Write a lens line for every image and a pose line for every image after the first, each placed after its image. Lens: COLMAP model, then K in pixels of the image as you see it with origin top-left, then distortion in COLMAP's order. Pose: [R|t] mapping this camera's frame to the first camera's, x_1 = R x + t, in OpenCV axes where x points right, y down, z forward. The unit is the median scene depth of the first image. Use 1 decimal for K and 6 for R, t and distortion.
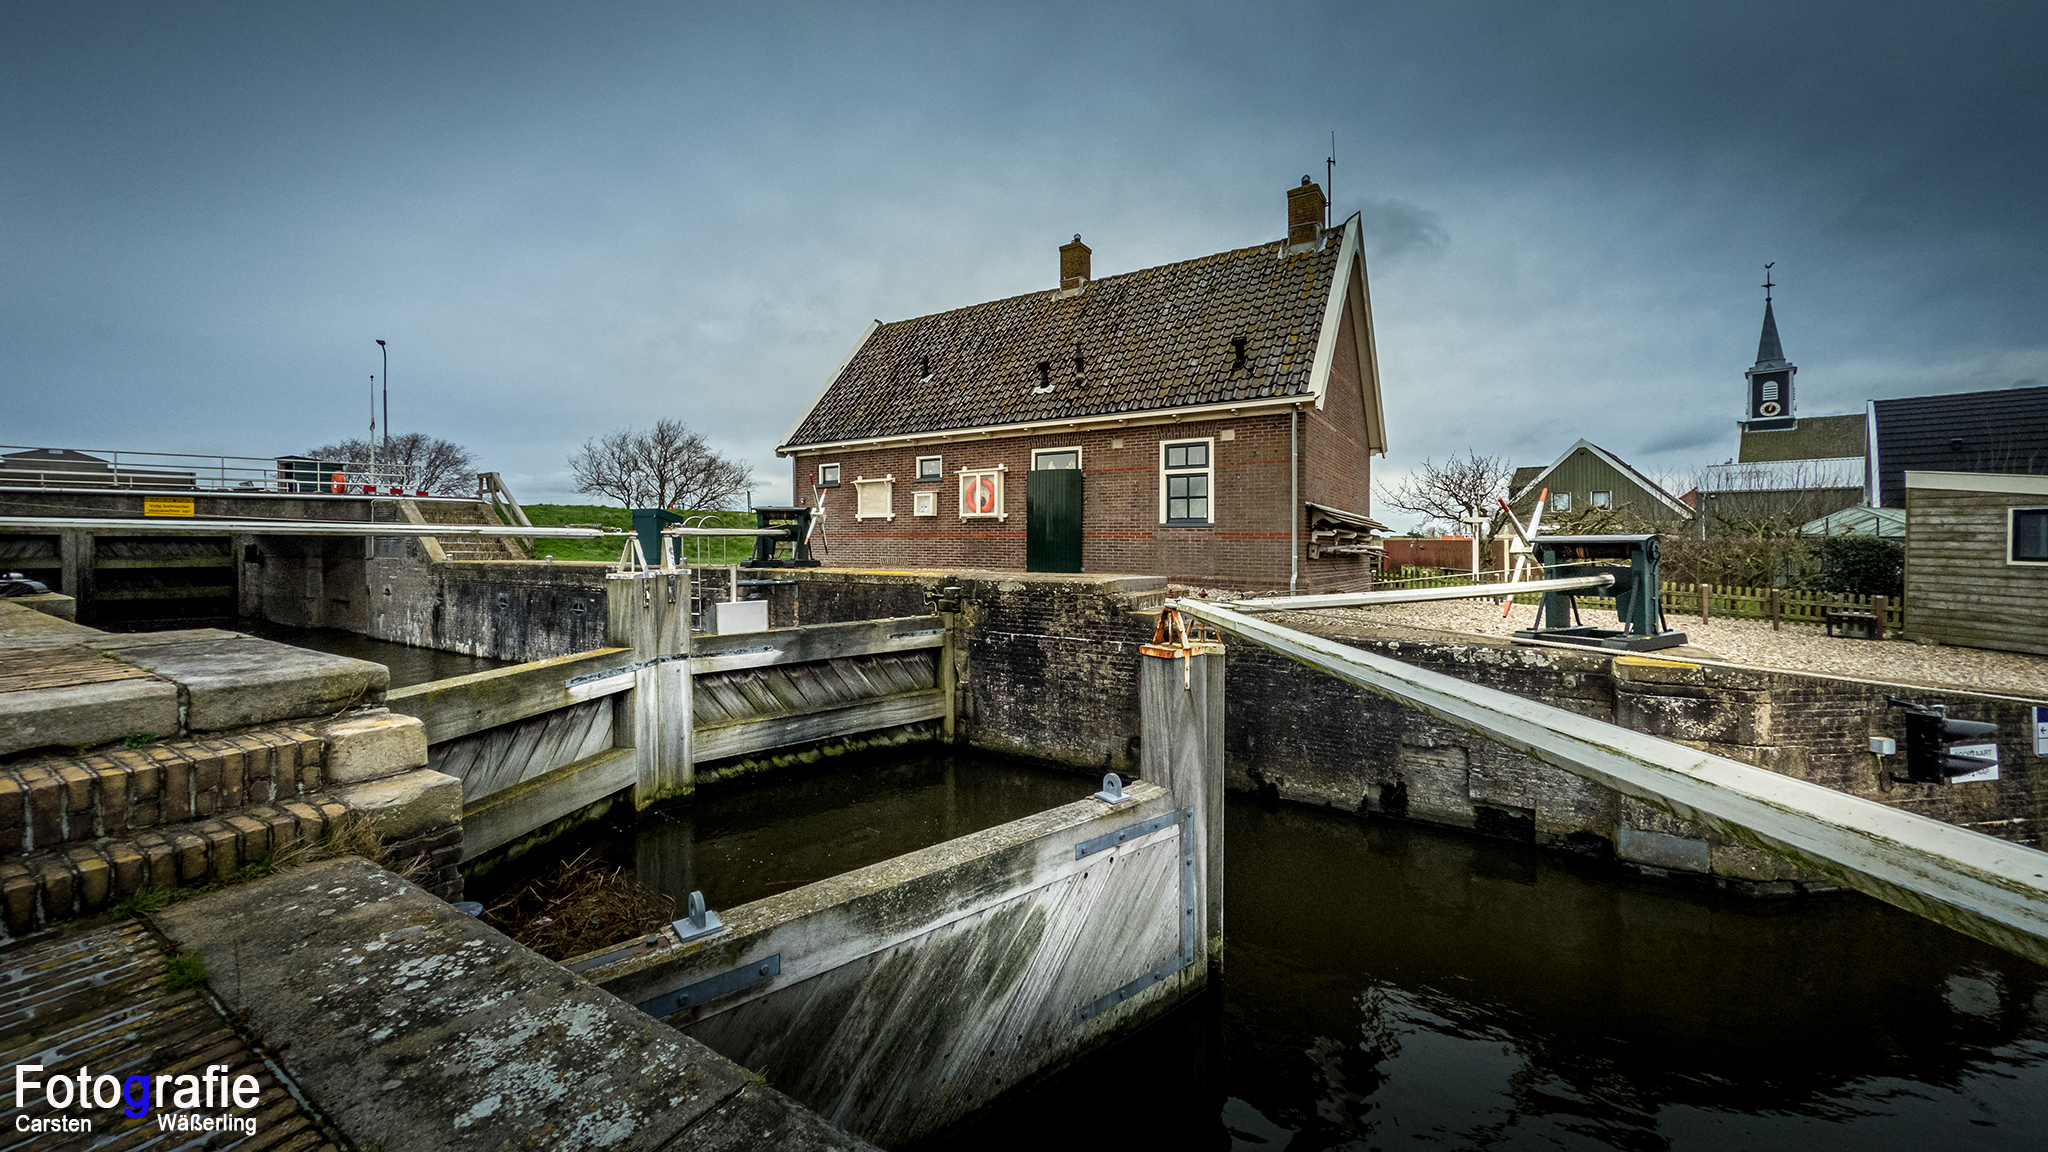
lens RADIAL K [[731.6, 0, 1017.2], [0, 731.6, 537.6], [0, 0, 1]] dist [-0.002959, -0.001672]
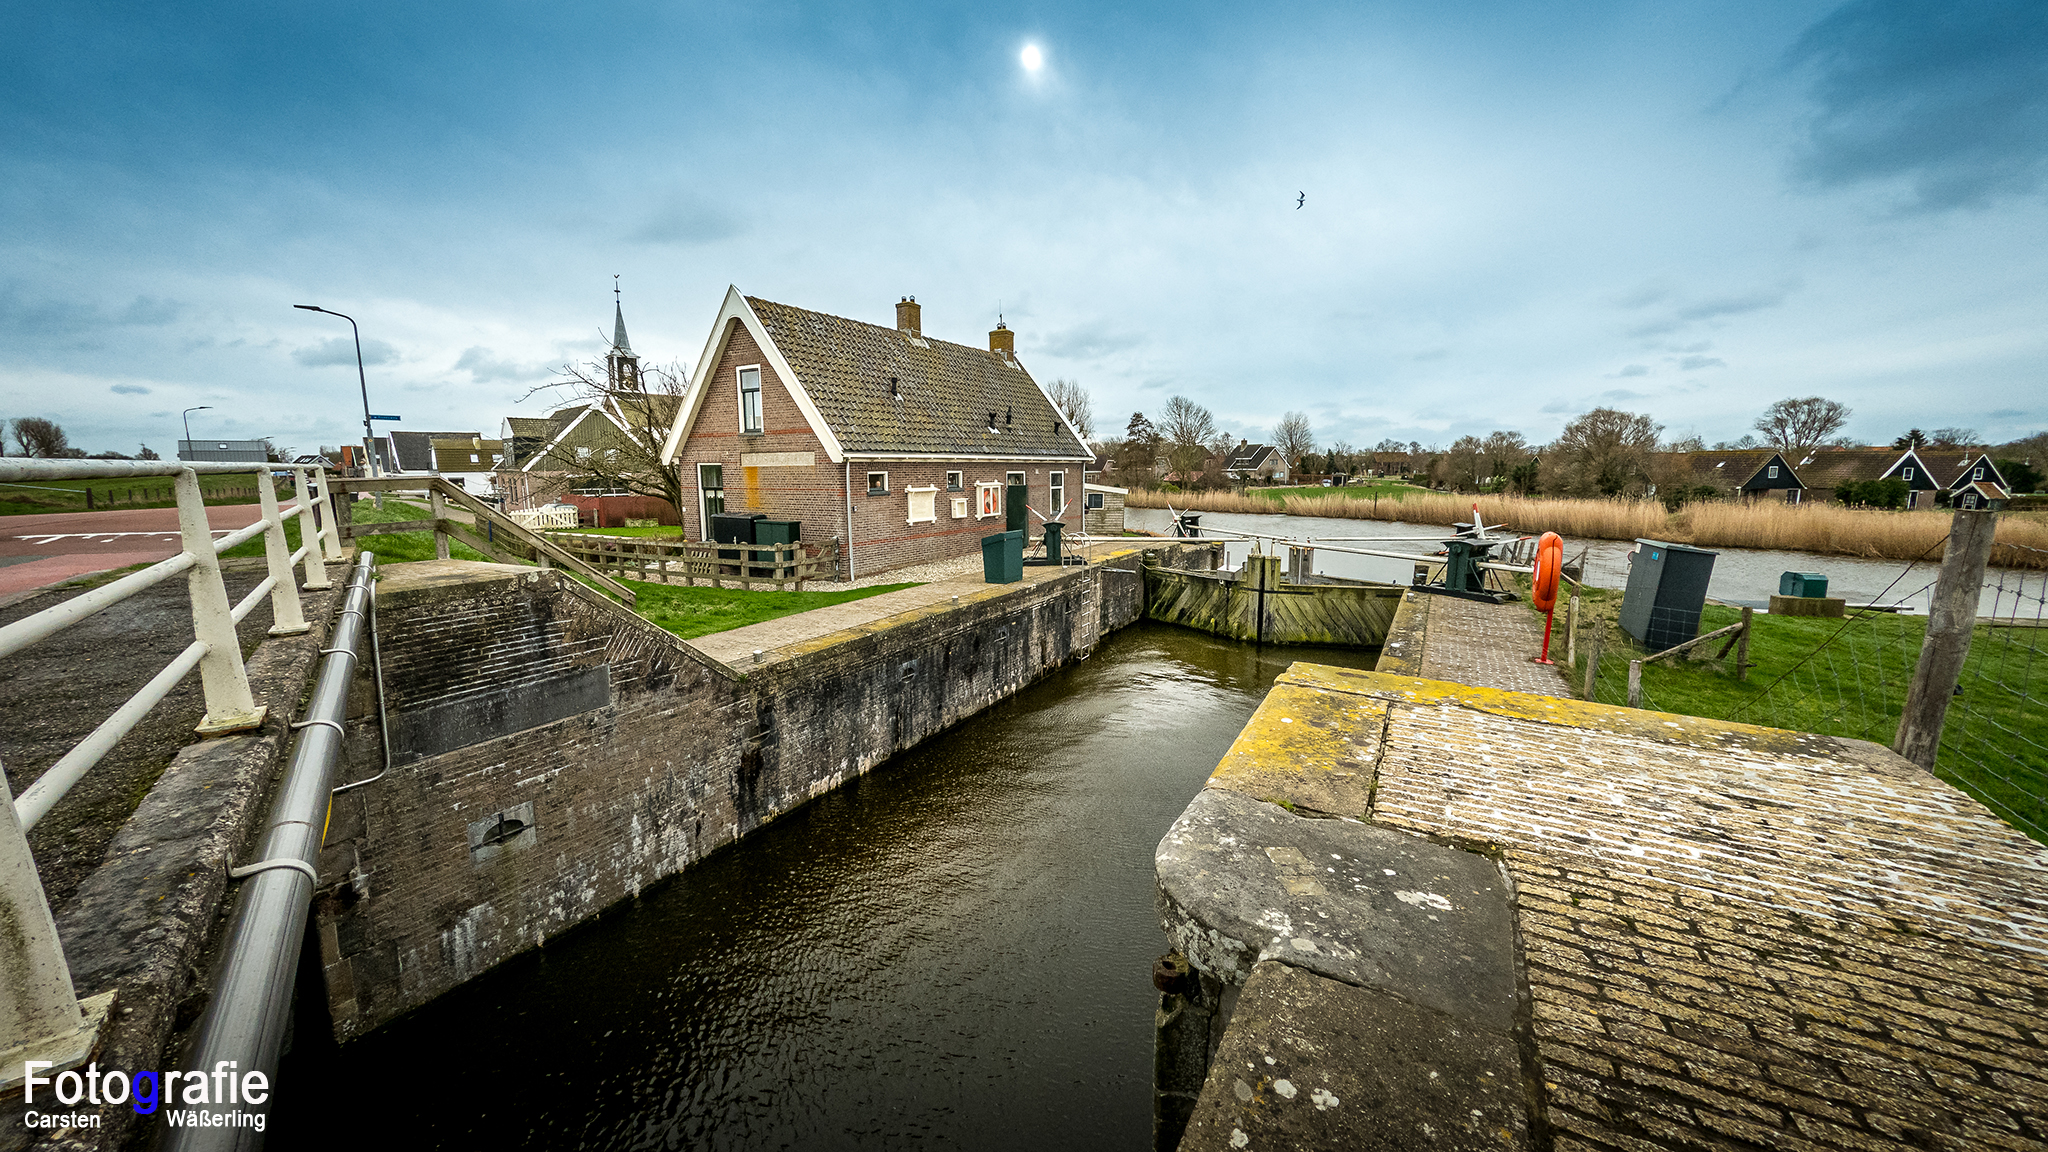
lens RADIAL K [[735.6, 0, 1026.2], [0, 735.6, 548.7], [0, 0, 1]] dist [-0.004353, -0.000069]
pose [[-0.008838, -0.120618, 0.992660, -1.822483], [-0.004124, 0.992694, 0.120585, -0.167587], [-0.999952, -0.003028, -0.009271, 1.117162]]
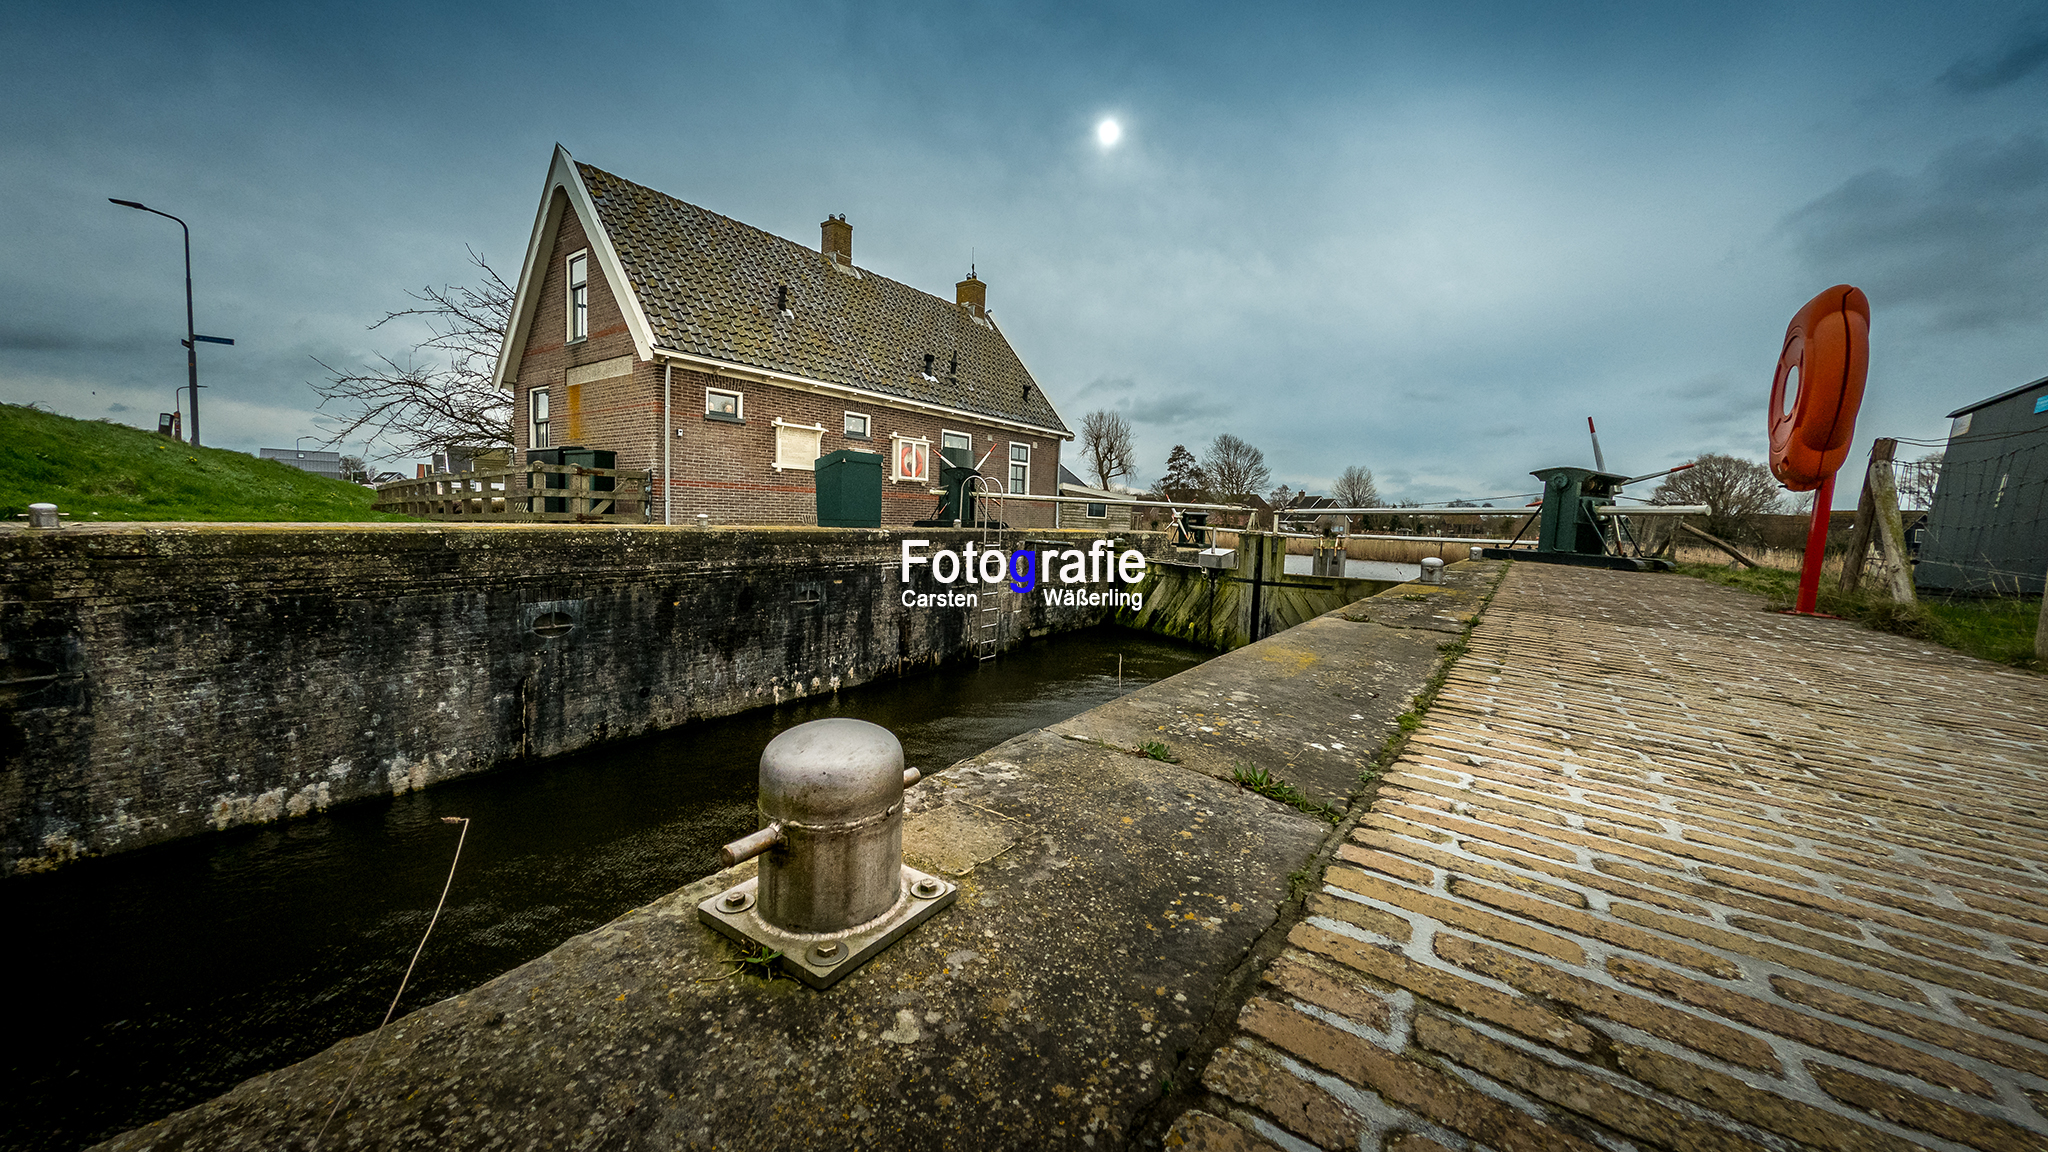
lens RADIAL K [[731.6, 0, 1028.2], [0, 731.6, 556.6], [0, 0, 1]] dist [-0.002959, -0.001672]
pose [[0.067946, -0.061414, 0.995797, -1.402324], [-0.043383, 0.996978, 0.064446, 0.011720], [-0.996745, -0.047579, 0.065076, 0.877847]]
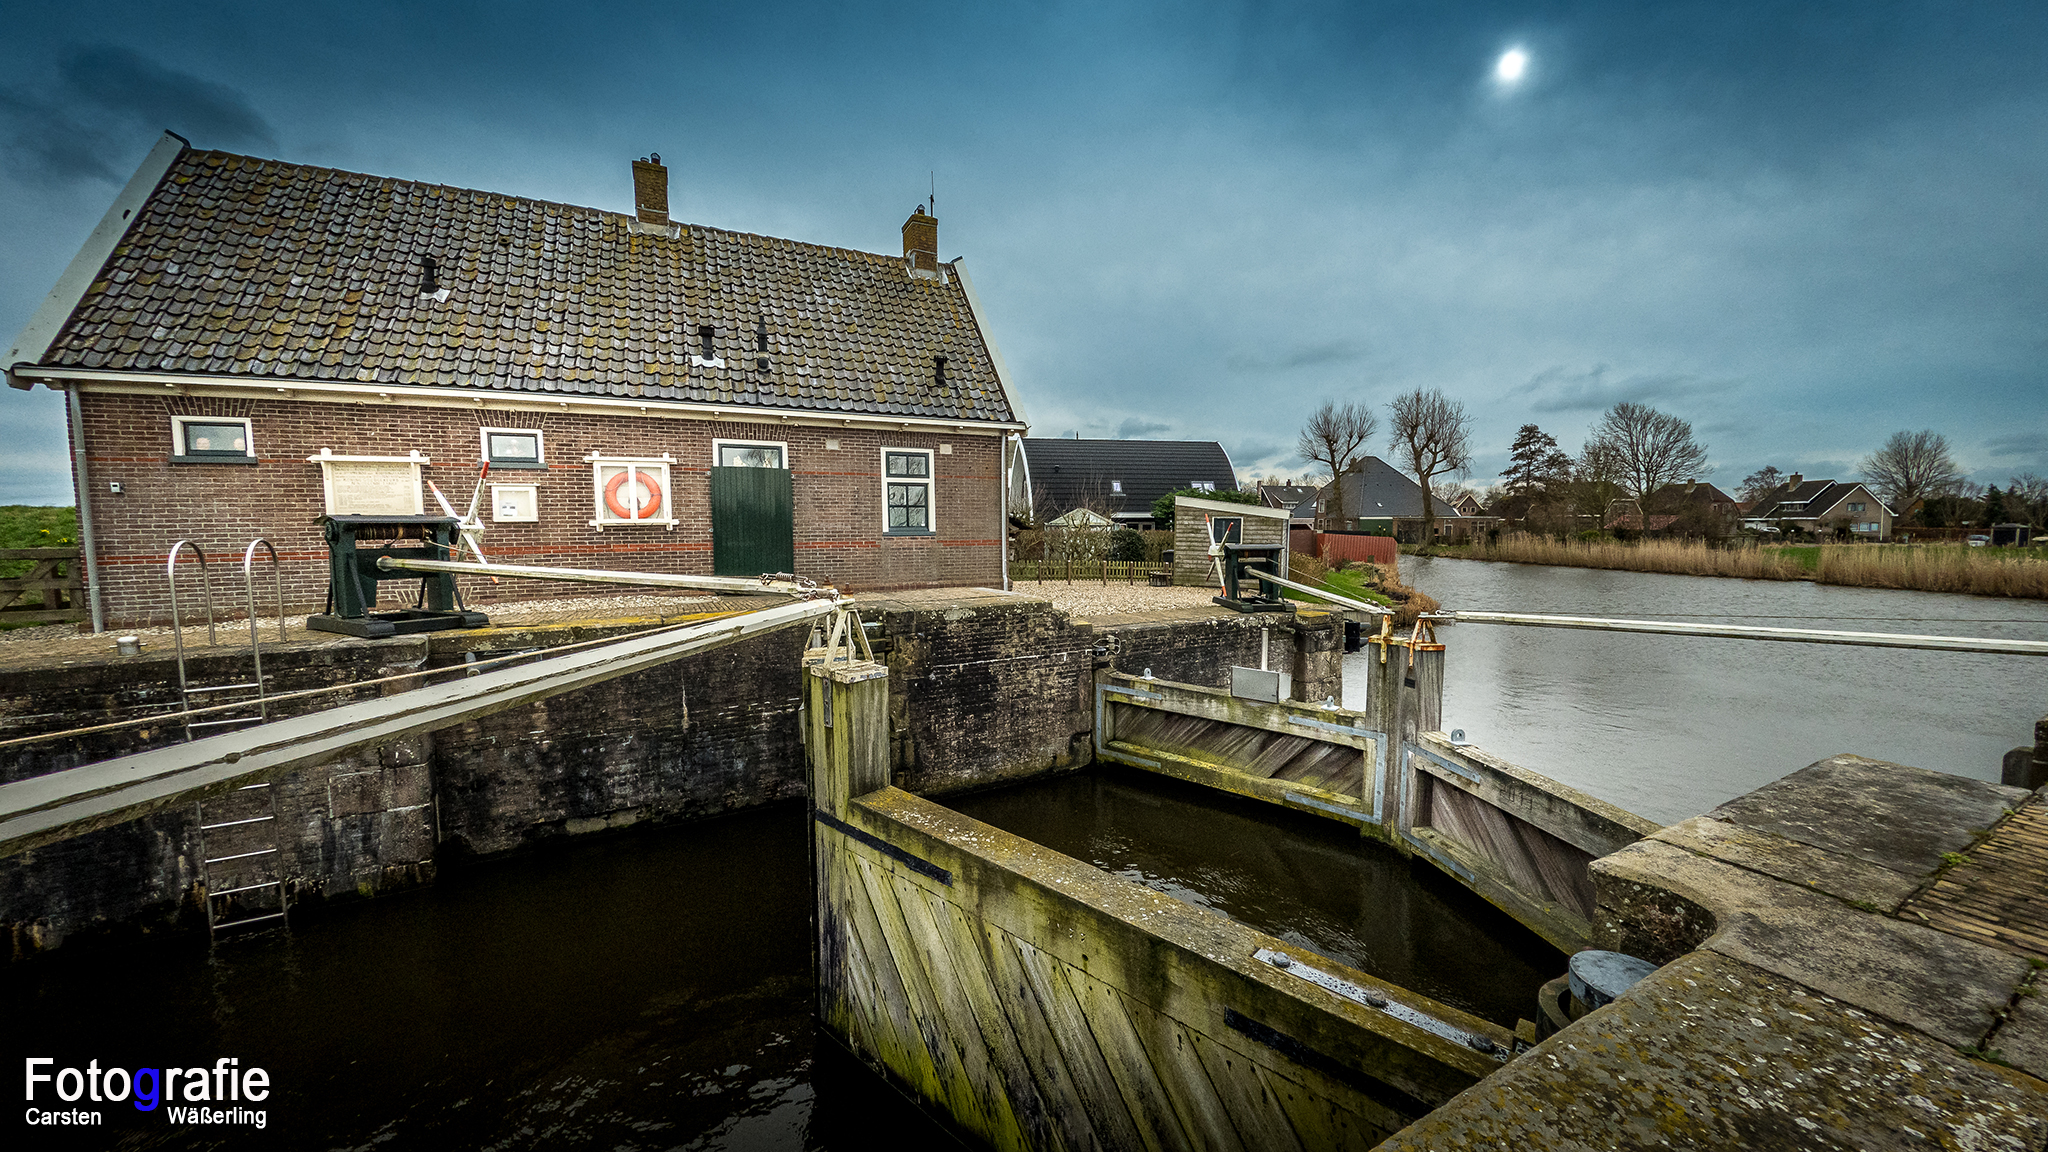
lens RADIAL K [[731.6, 0, 1026.1], [0, 731.6, 568.5], [0, 0, 1]] dist [-0.002959, -0.001672]
pose [[0.514669, -0.065067, 0.854916, -0.567239], [0.001074, 0.997164, 0.075246, -0.045608], [-0.857388, -0.037808, 0.513280, 0.339732]]
